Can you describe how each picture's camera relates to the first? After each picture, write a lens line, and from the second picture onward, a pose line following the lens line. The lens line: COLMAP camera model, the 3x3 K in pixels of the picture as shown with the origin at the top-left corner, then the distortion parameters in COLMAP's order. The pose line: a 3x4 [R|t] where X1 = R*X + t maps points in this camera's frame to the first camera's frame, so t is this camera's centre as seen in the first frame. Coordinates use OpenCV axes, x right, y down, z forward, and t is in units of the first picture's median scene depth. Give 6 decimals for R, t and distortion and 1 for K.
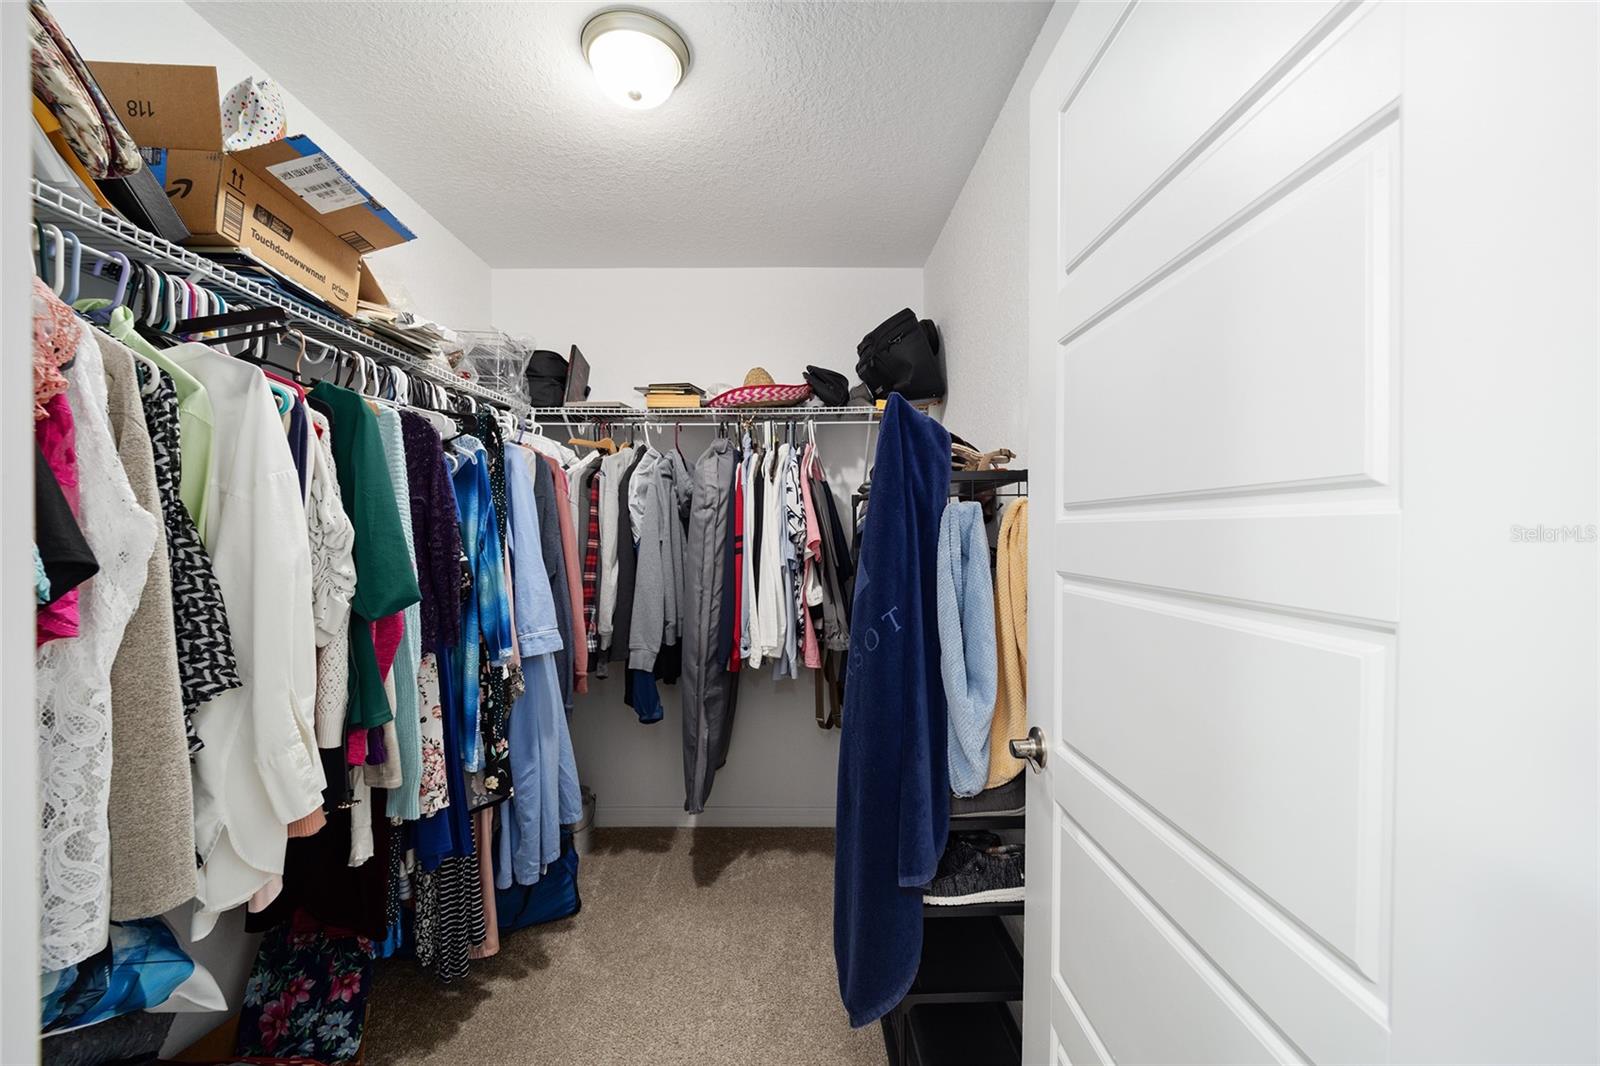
lens RADIAL K [[648.8, 0, 797.7], [0, 648.8, 538.8], [0, 0, 1]] dist [-0.009188, -0.001262]
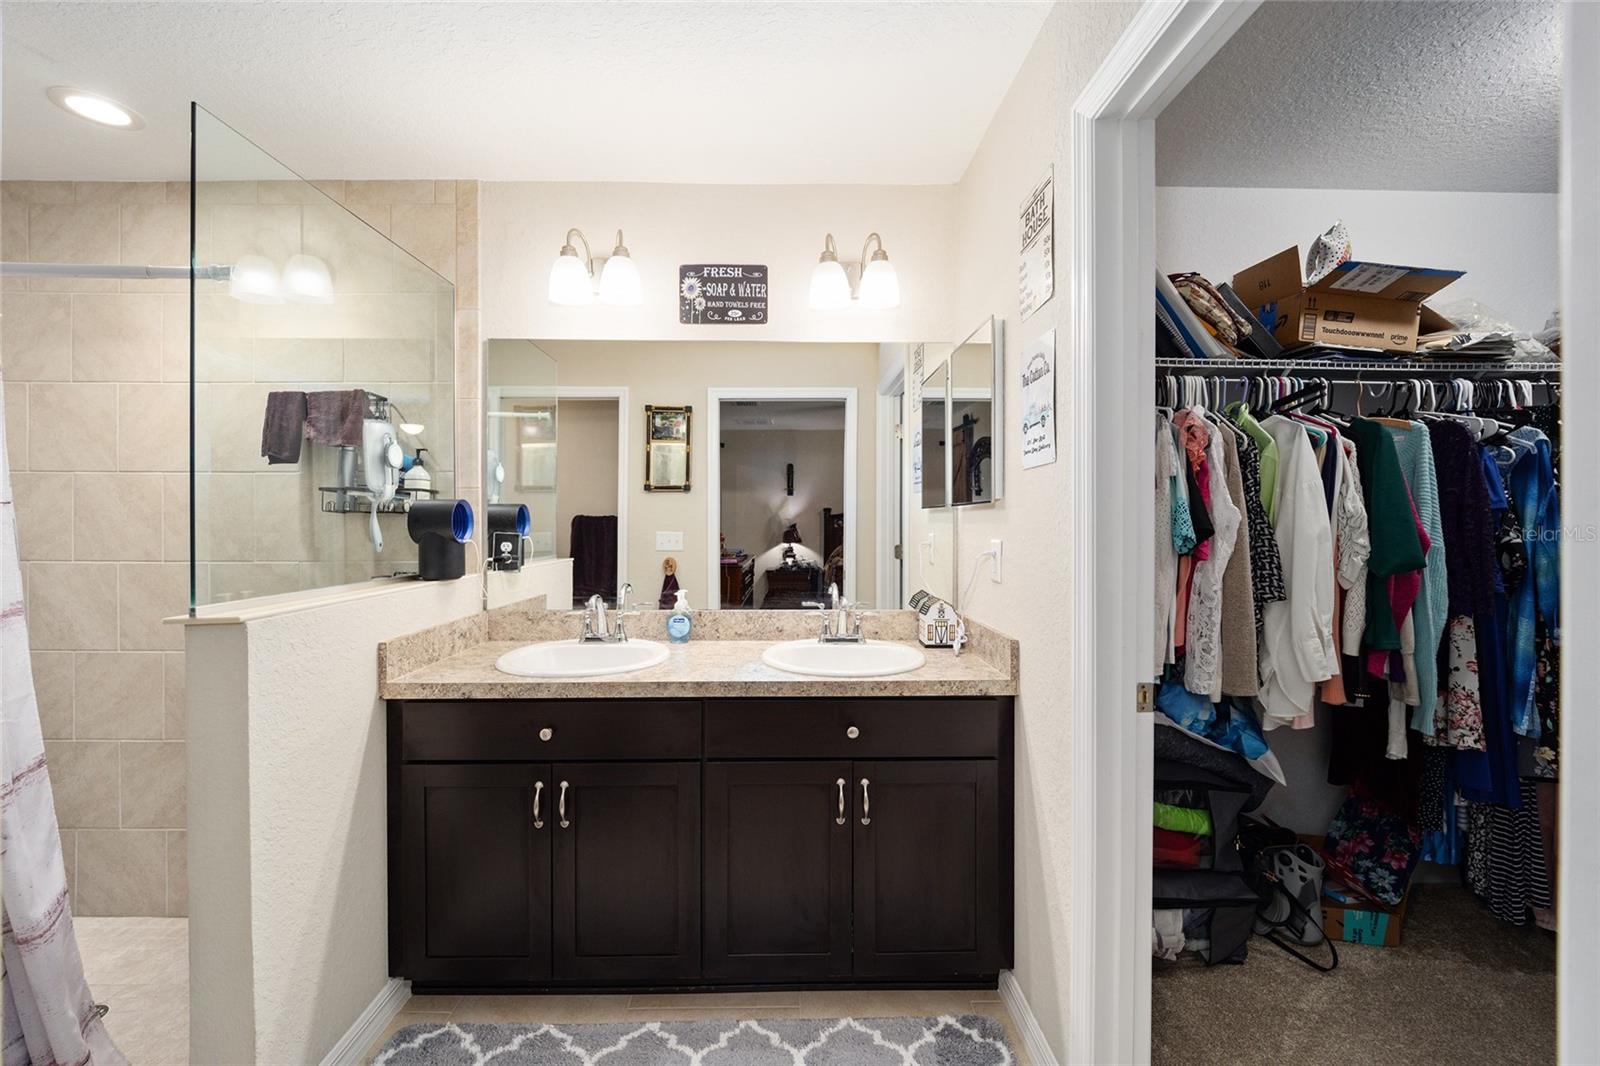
lens RADIAL K [[648.8, 0, 797.0], [0, 648.8, 524.5], [0, 0, 1]] dist [-0.009188, -0.001262]
pose [[0.032468, 0.009069, -0.999432, 0.739380], [-0.009155, 0.999920, 0.008776, 0.006631], [0.999431, 0.008865, 0.032549, -0.369707]]
